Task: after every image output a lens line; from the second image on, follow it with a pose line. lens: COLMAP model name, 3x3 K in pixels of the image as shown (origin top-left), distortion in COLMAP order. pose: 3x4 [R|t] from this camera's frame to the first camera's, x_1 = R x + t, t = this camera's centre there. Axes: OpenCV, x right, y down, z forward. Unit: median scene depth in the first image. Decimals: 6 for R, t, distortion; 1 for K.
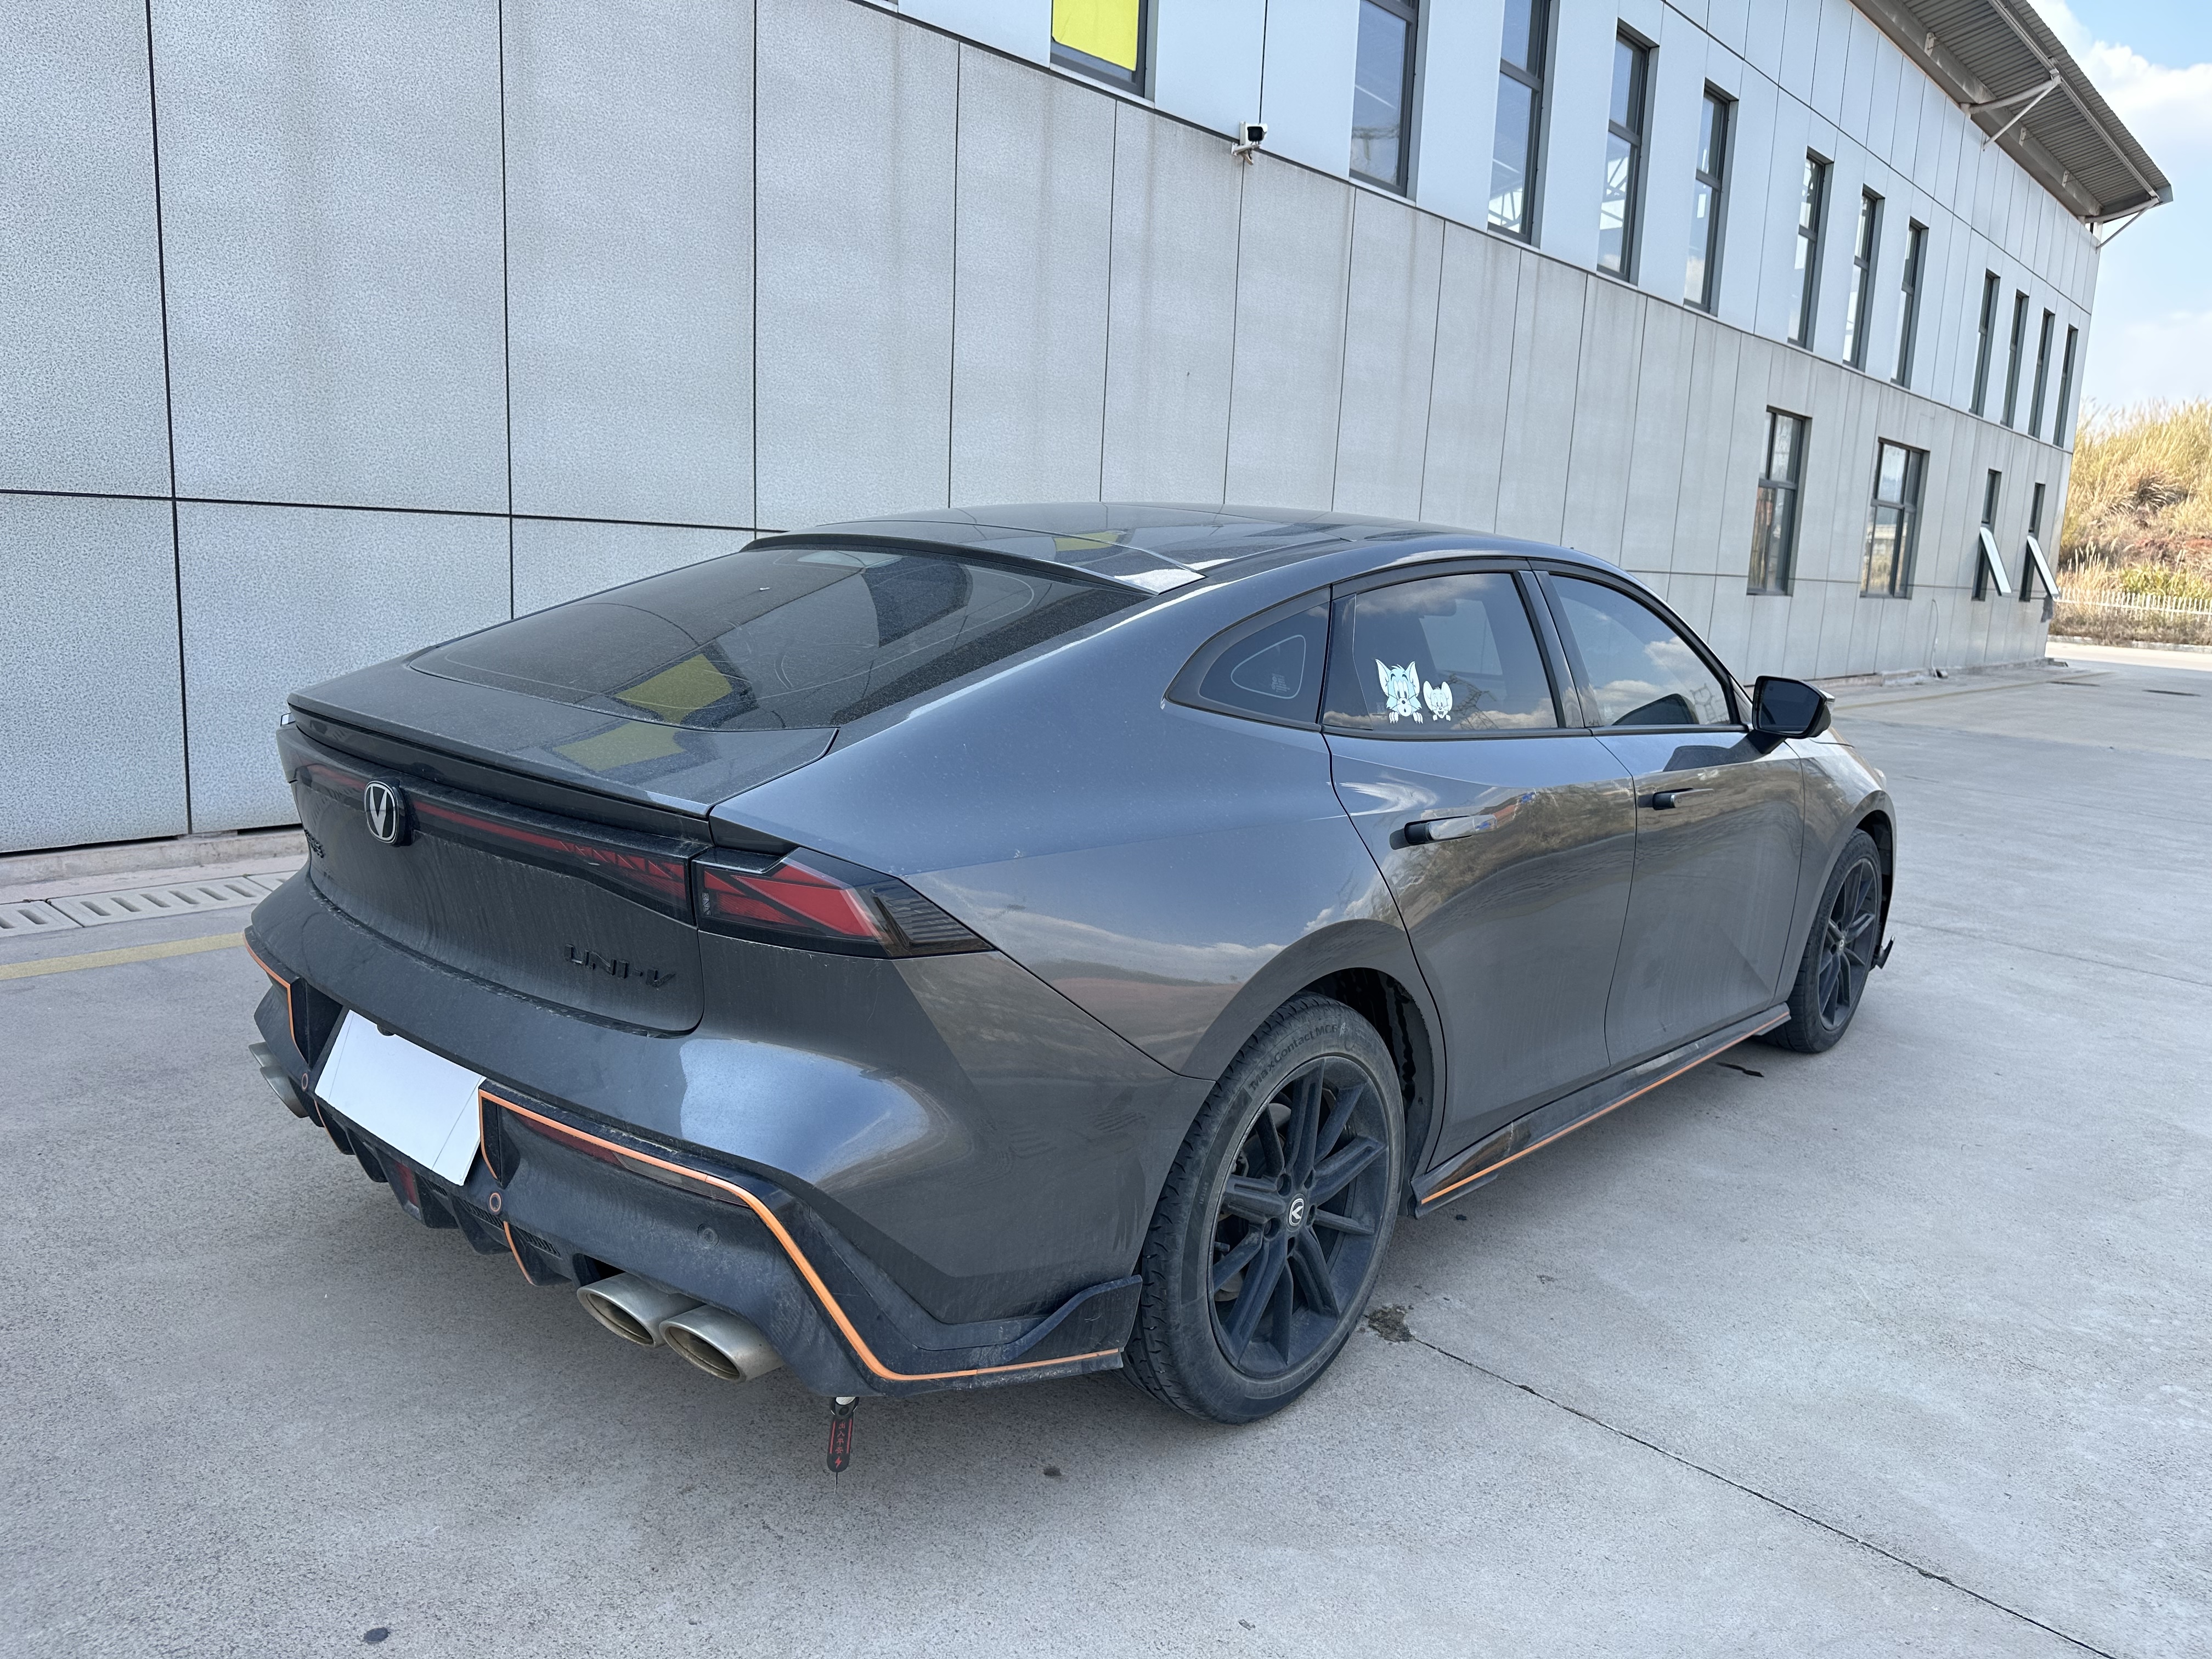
lens RADIAL K [[1586.1, 0, 1106.0], [0, 1586.1, 829.5], [0, 0, 1]] dist [-0.008332, -0.015681]
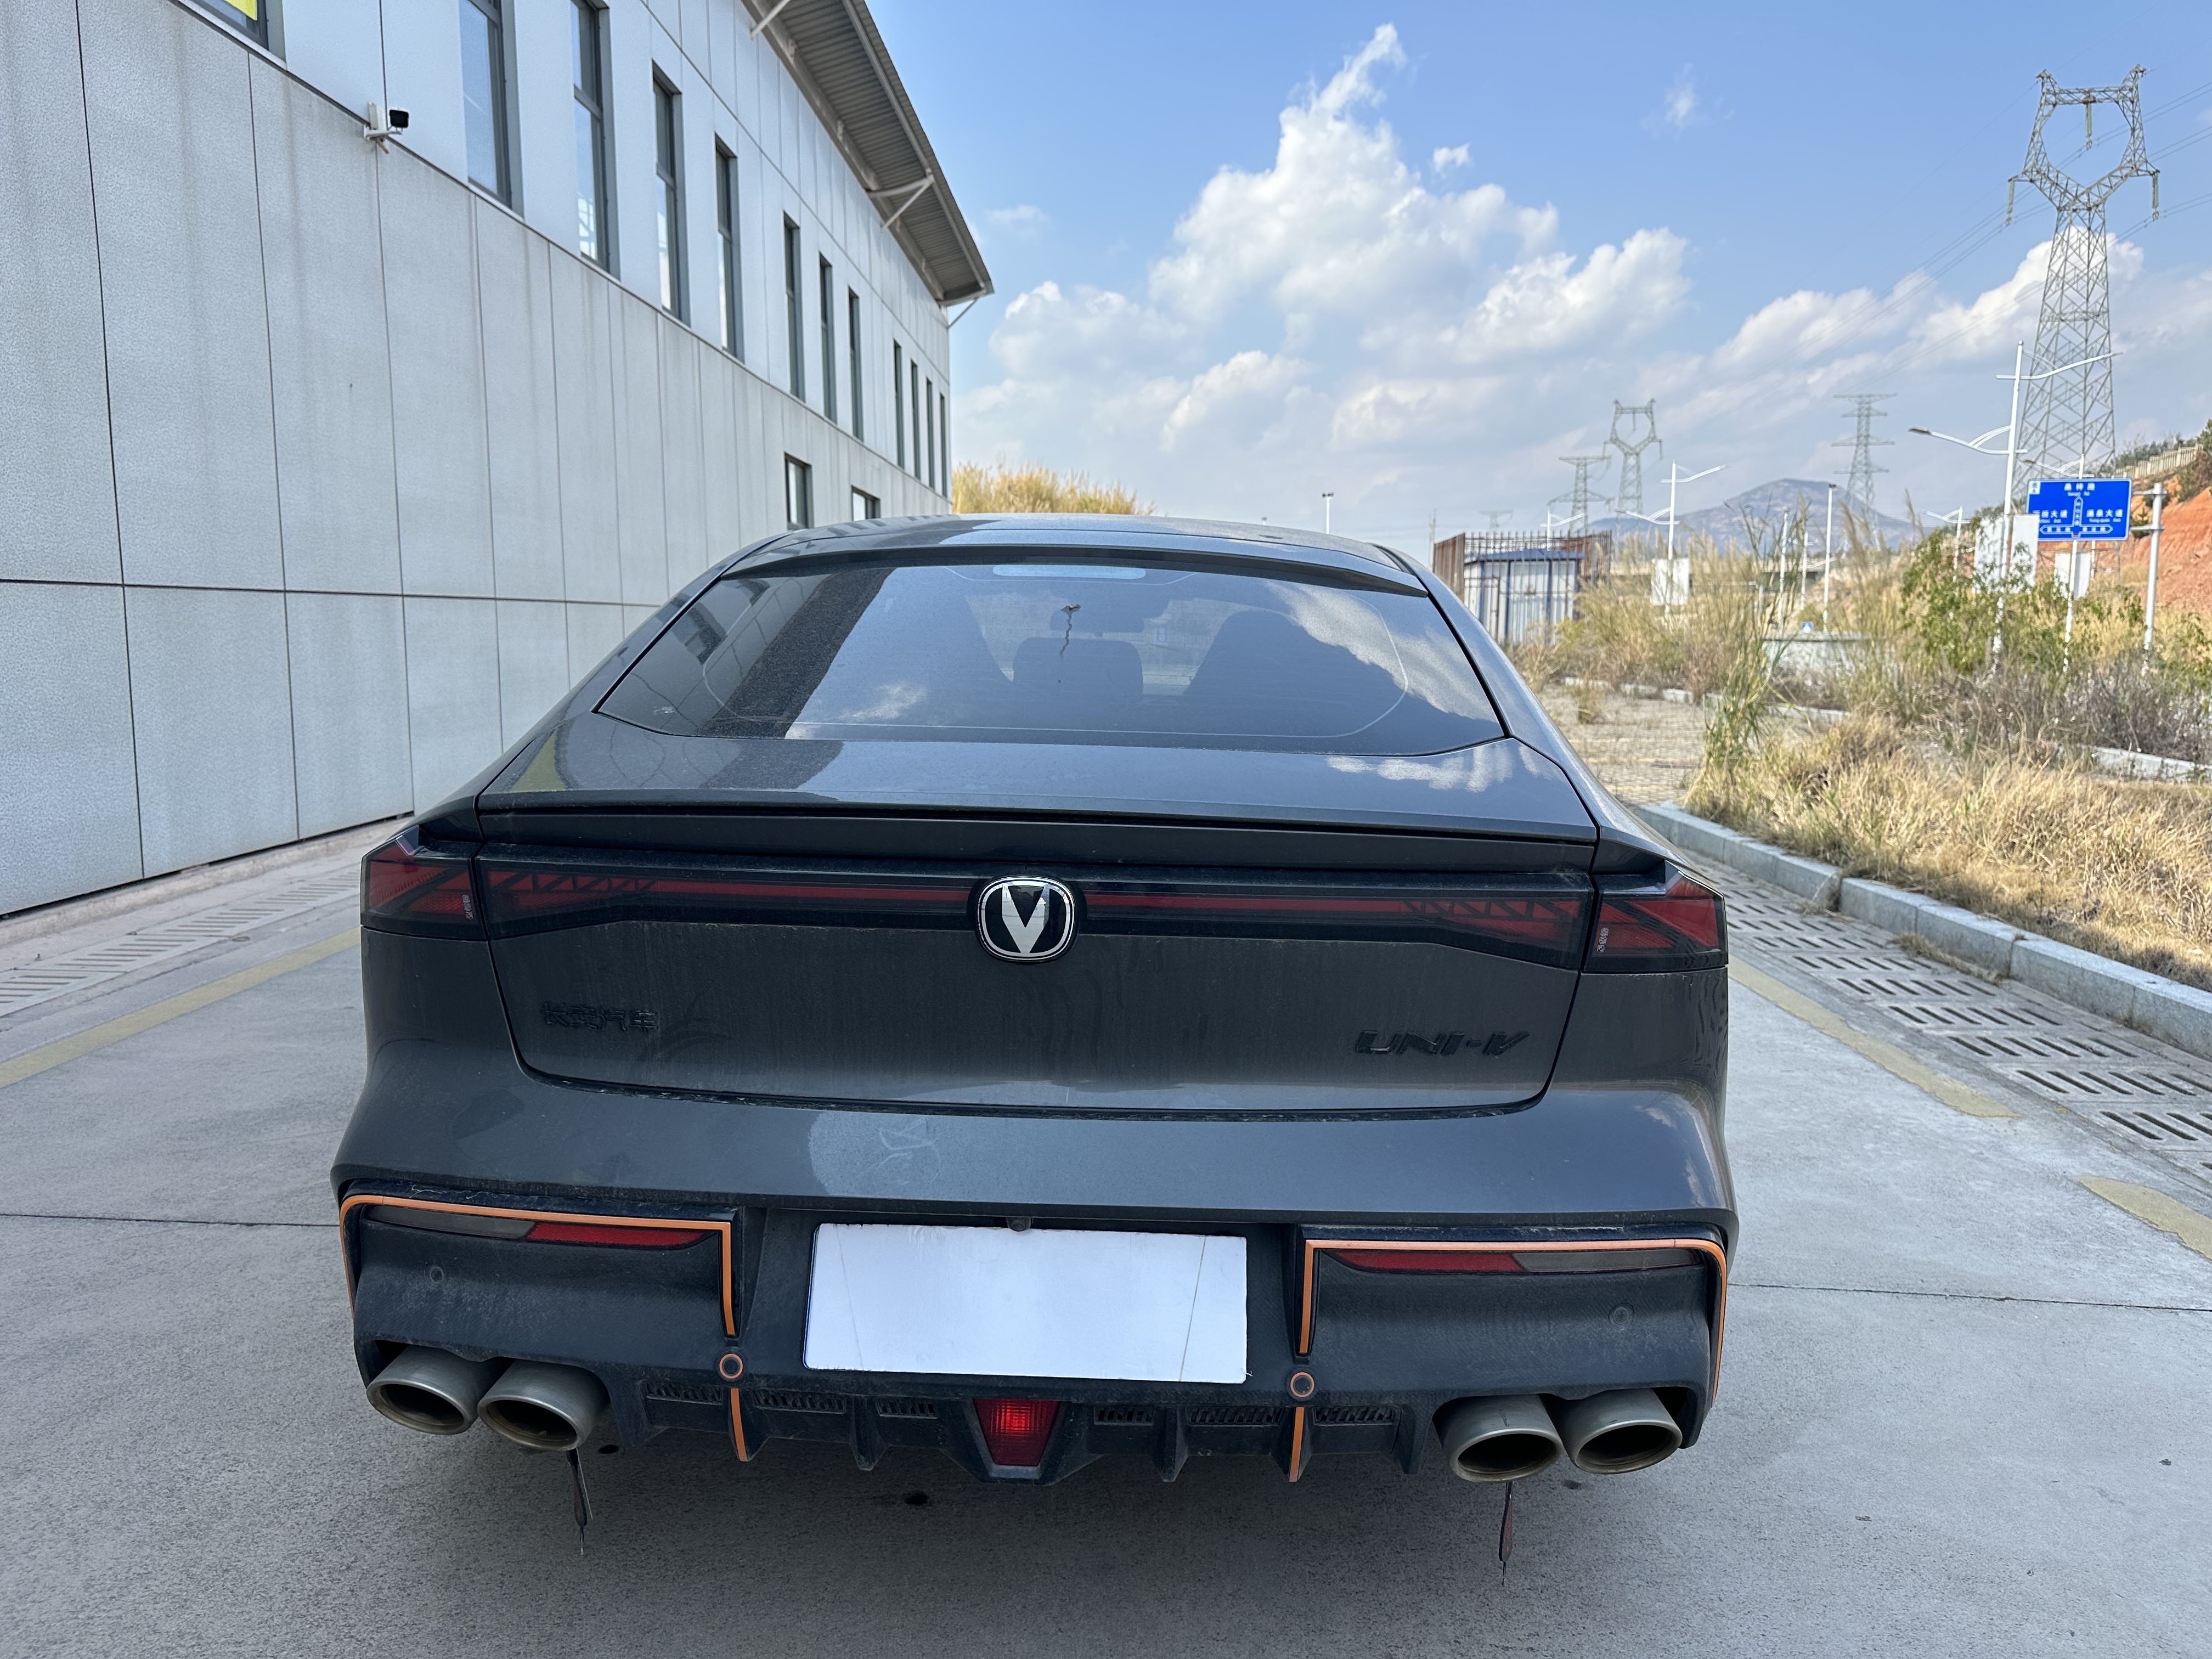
lens RADIAL K [[1618.3, 0, 1141.6], [0, 1618.3, 828.4], [0, 0, 1]] dist [-0.026341, -0.004947]
pose [[0.758413, -0.109593, 0.642495, -0.199013], [0.131076, 0.991268, 0.014361, -0.011965], [-0.638459, 0.073324, 0.766155, 0.092283]]
